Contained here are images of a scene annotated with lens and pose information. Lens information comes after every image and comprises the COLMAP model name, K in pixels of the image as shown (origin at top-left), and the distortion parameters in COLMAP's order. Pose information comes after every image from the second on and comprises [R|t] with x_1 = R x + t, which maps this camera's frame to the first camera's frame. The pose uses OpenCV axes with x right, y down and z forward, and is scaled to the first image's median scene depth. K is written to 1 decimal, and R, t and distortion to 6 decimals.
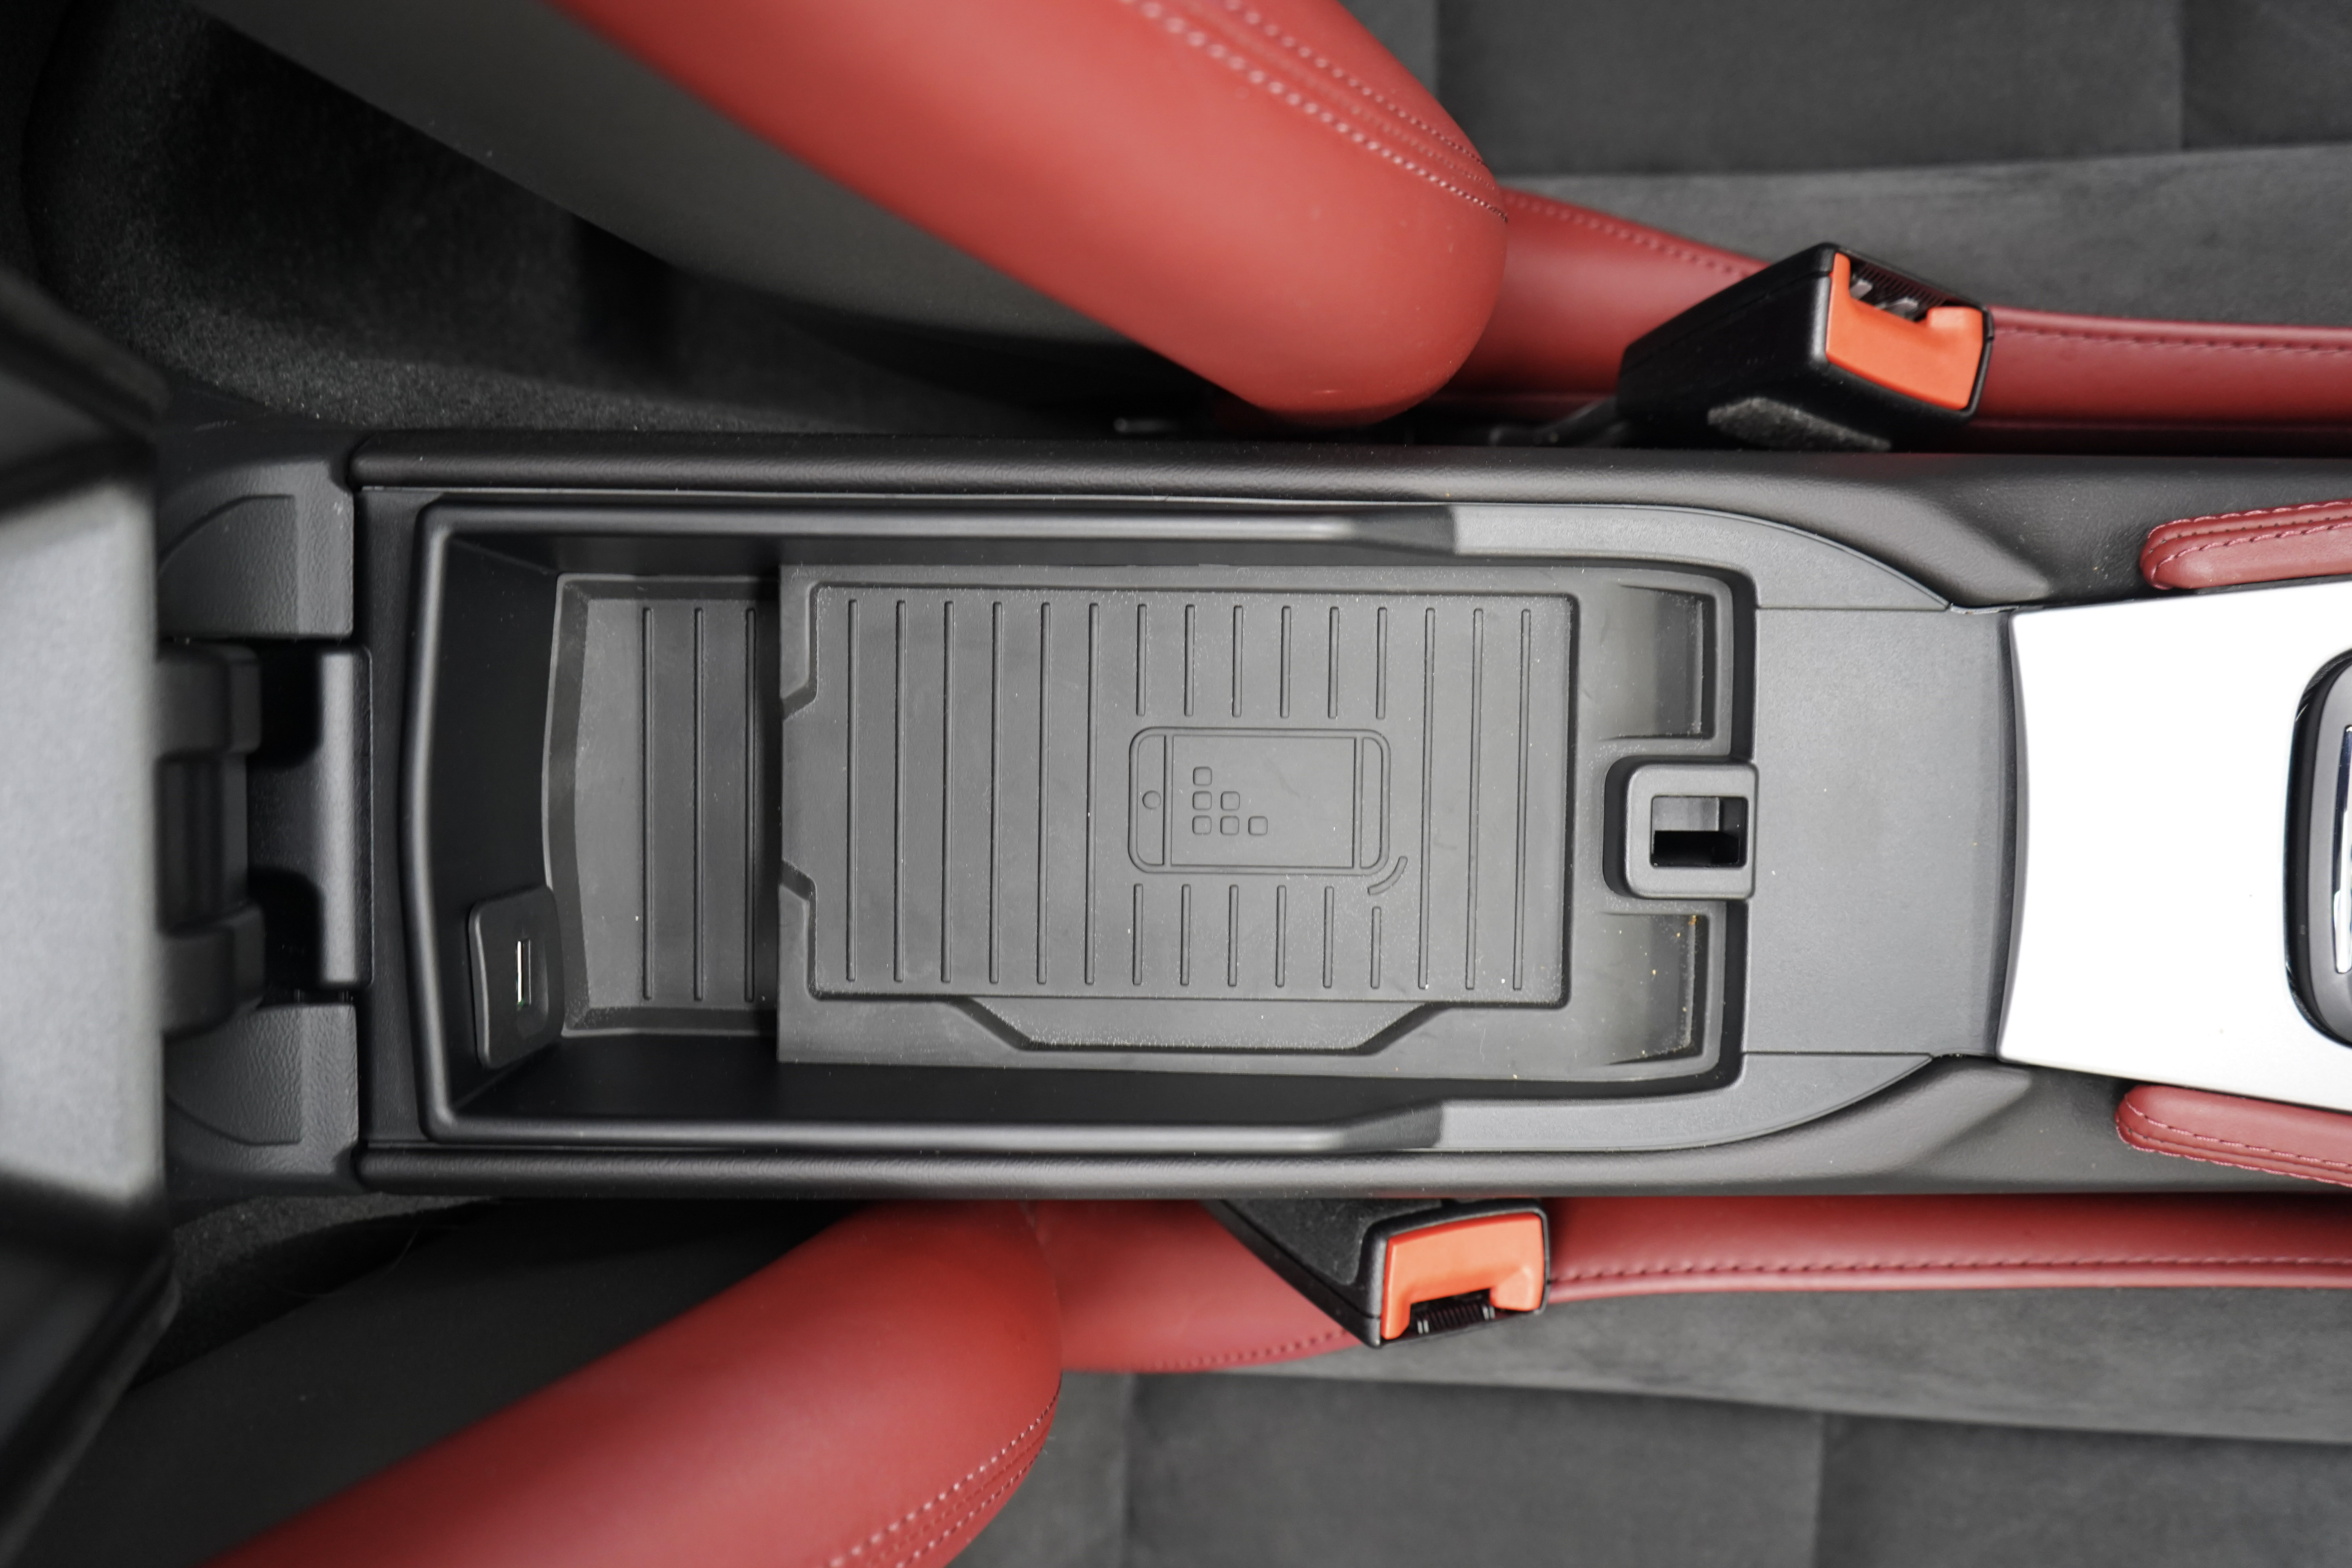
lens RADIAL K [[1938.2, 0, 1176.0], [0, 1938.2, 784.0], [0, 0, 1]] dist [0.001178, 0.004934]
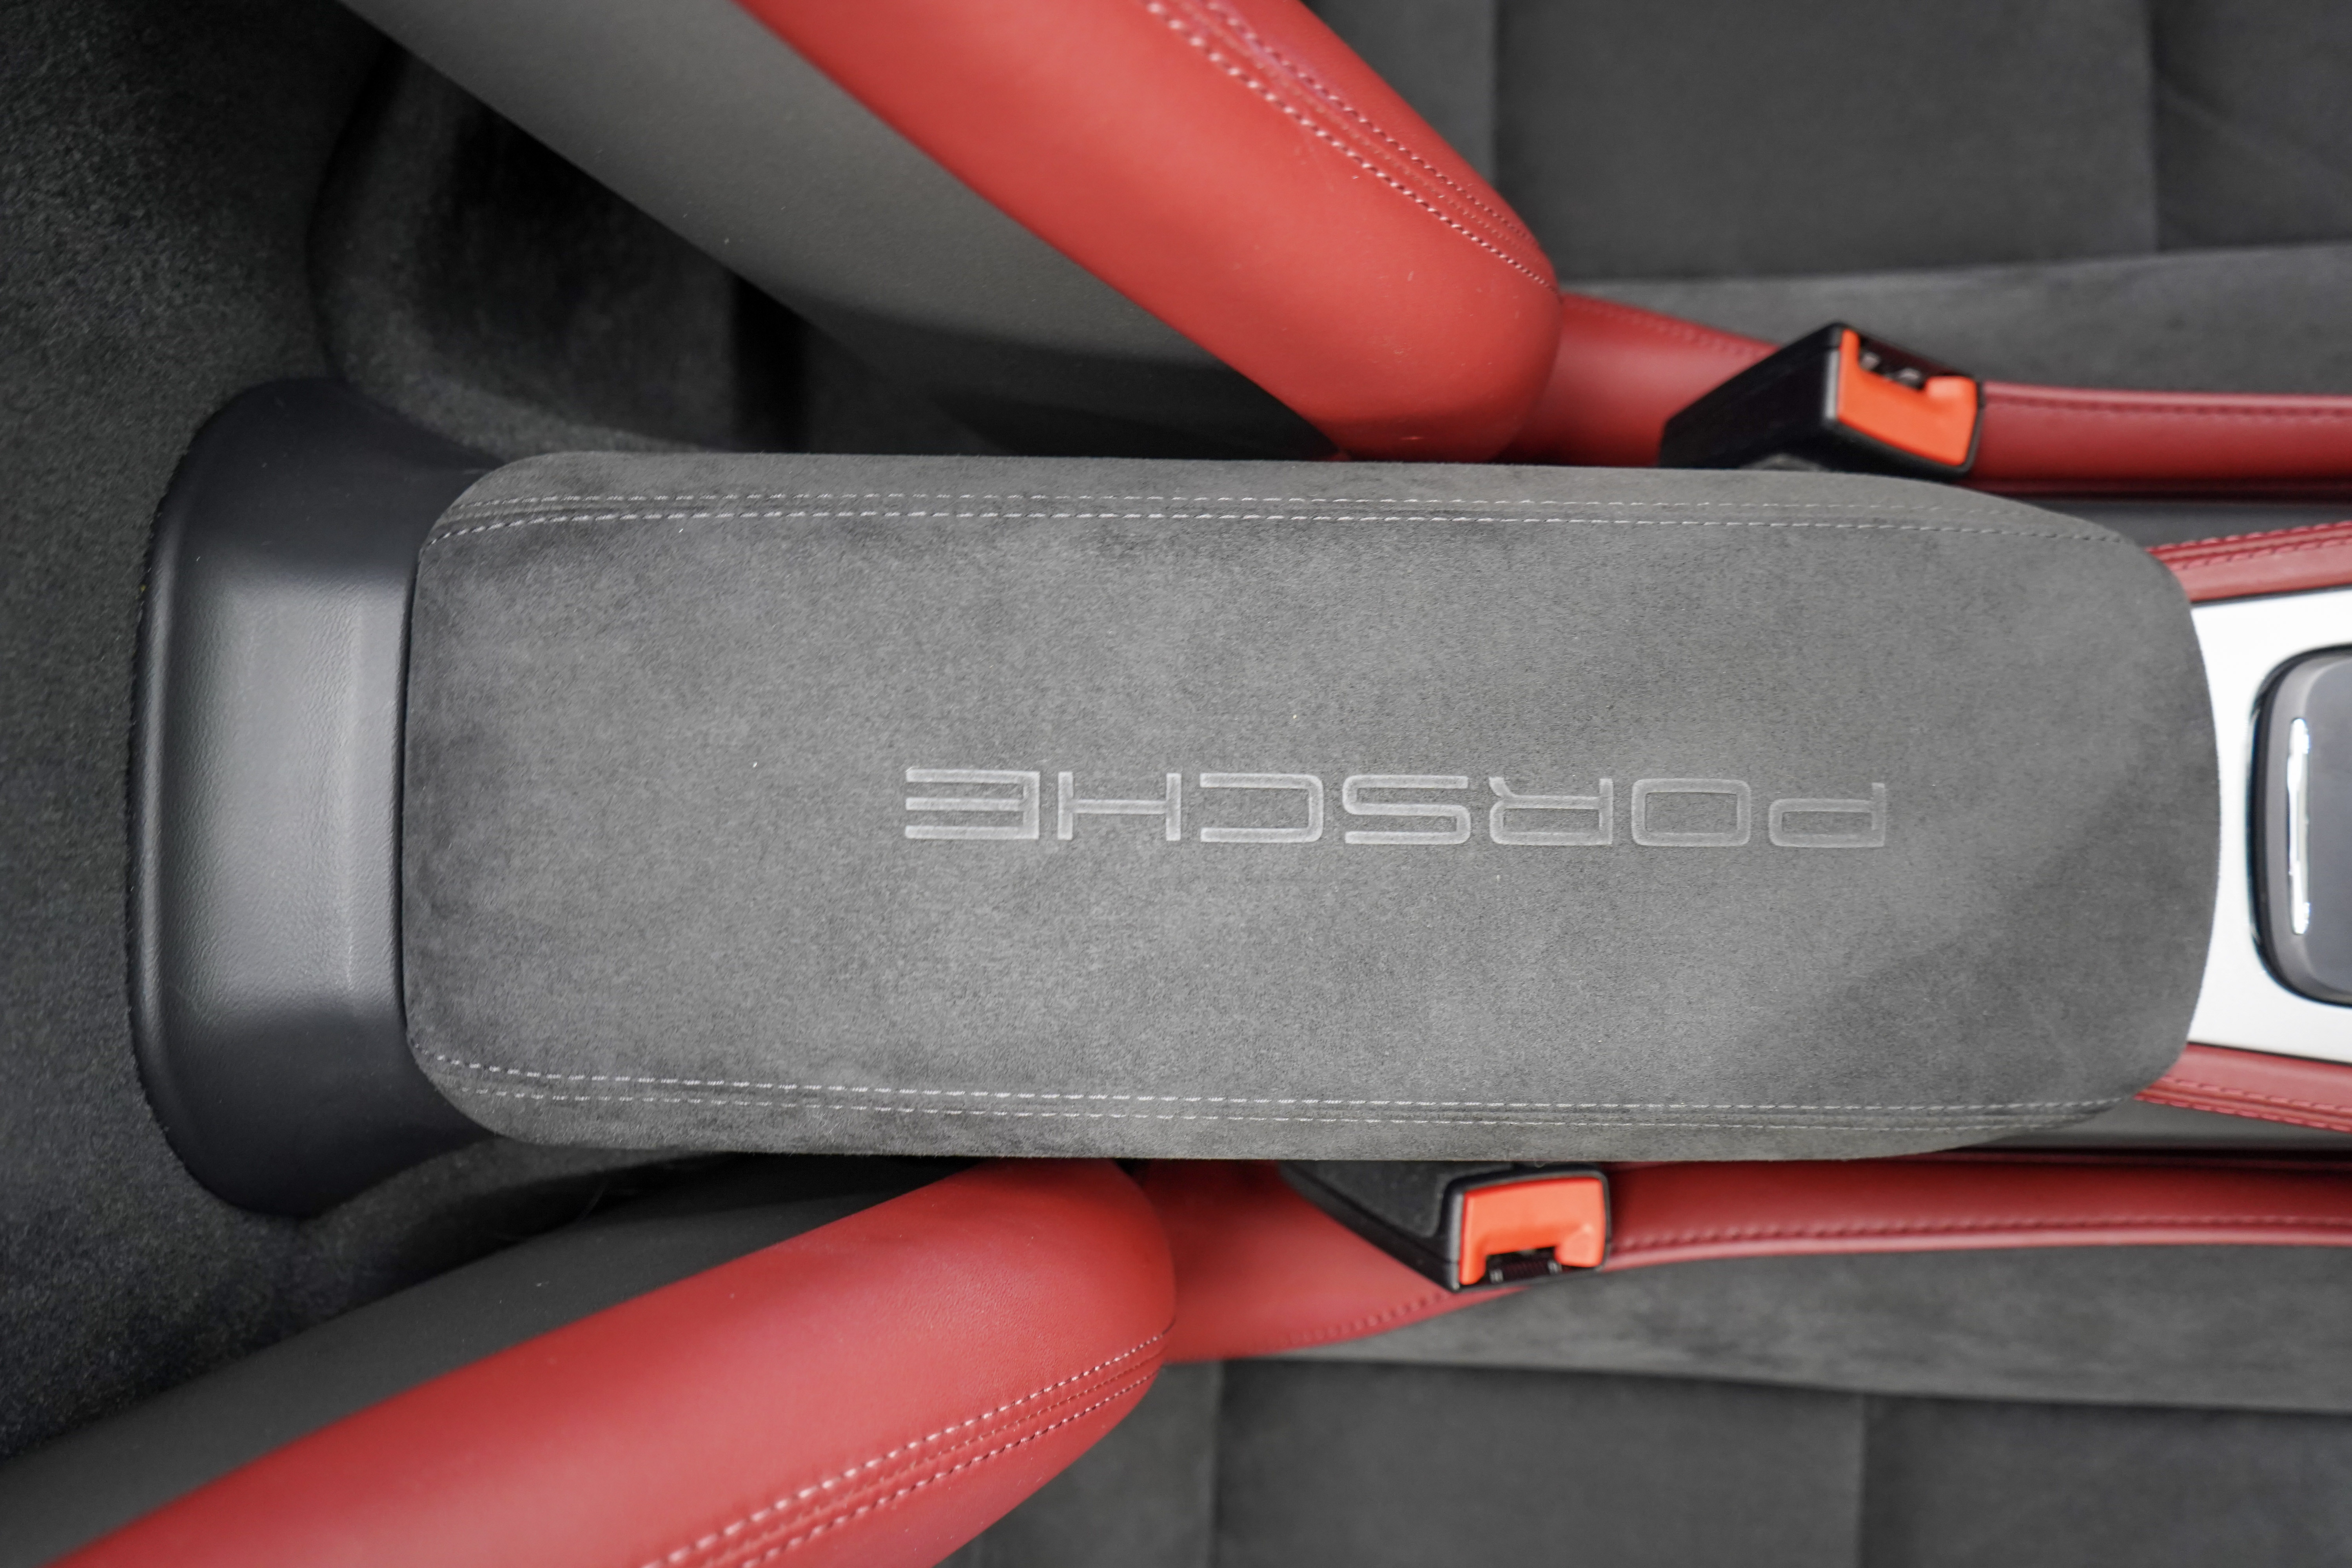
lens RADIAL K [[1938.9, 0, 1176.0], [0, 1938.9, 784.0], [0, 0, 1]] dist [0.003446, 0.004315]
pose [[0.999728, 0.002146, -0.023212, -0.031072], [-0.003878, 0.997187, -0.074857, 0.078820], [0.022986, 0.074927, 0.996924, -0.137905]]
